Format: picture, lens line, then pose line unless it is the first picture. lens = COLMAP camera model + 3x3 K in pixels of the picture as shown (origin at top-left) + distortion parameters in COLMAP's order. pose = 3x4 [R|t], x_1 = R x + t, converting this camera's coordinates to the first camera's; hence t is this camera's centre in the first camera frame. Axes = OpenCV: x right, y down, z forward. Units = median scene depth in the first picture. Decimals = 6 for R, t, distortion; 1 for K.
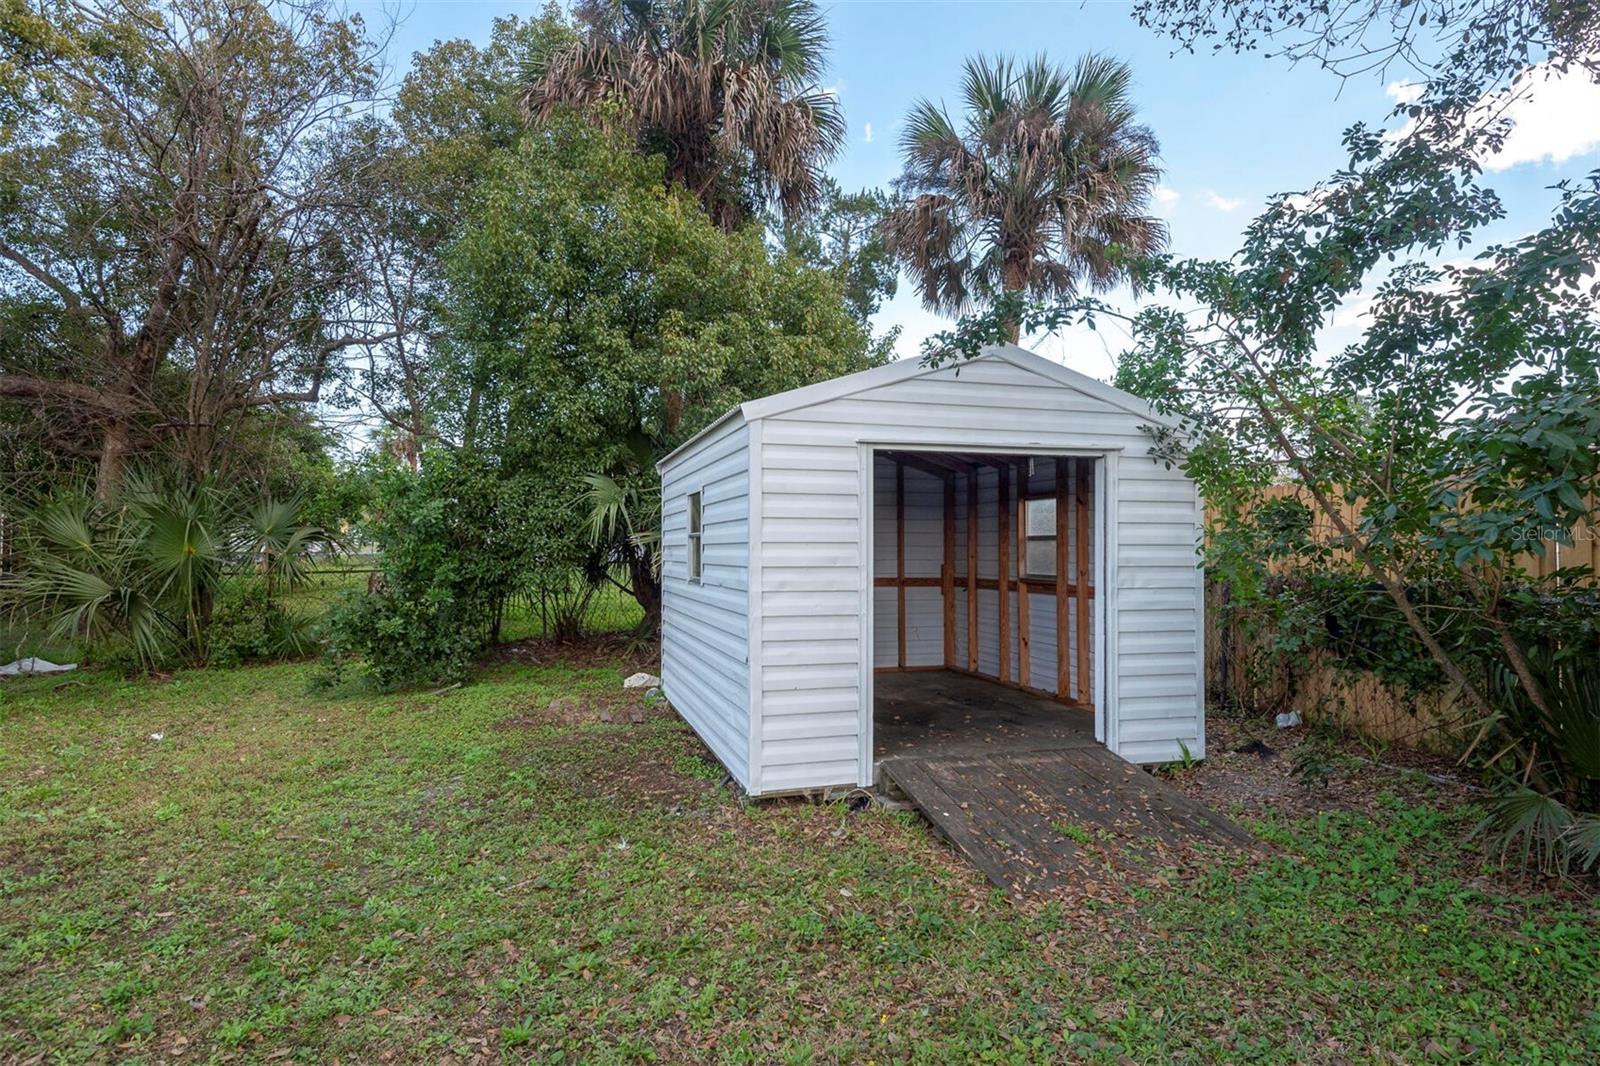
lens RADIAL K [[905.8, 0, 803.5], [0, 905.8, 531.6], [0, 0, 1]] dist [0.021698, 0.000176]
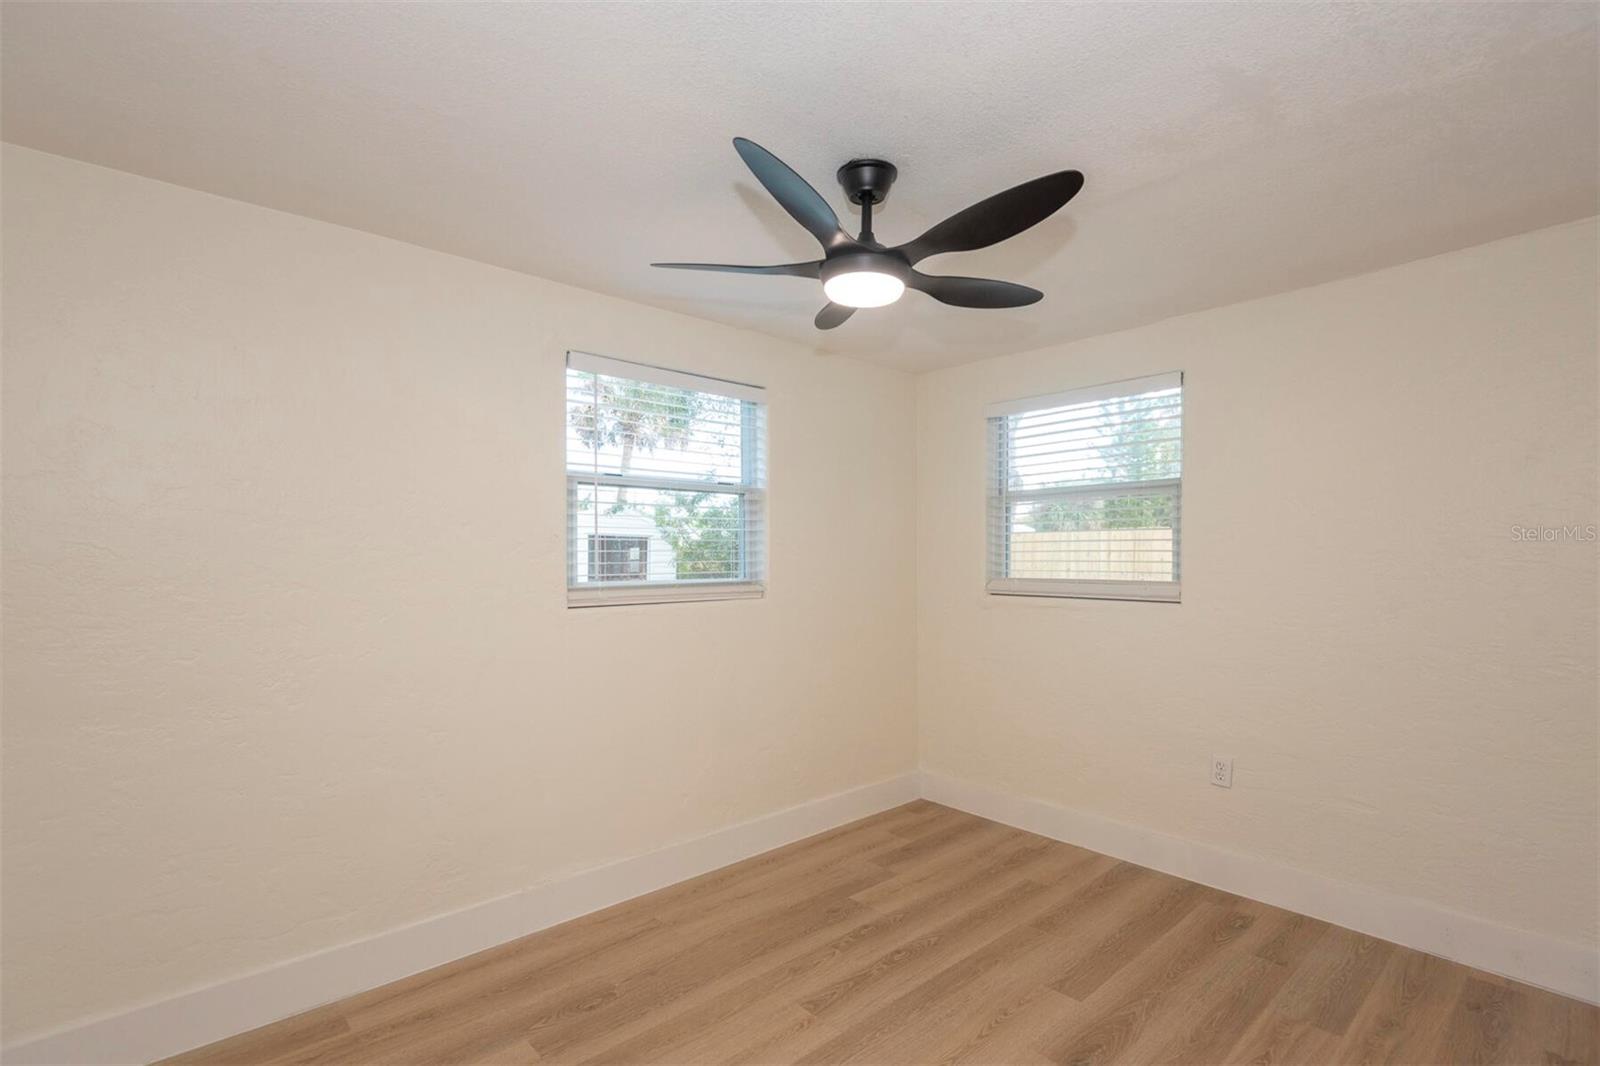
lens RADIAL K [[741.0, 0, 804.4], [0, 741.0, 538.2], [0, 0, 1]] dist [0.032929, -0.018026]
pose [[0.894431, 0.023678, 0.446578, -0.475991], [-0.004210, 0.998999, -0.044536, 0.056020], [-0.447185, 0.037954, 0.893636, -2.036770]]
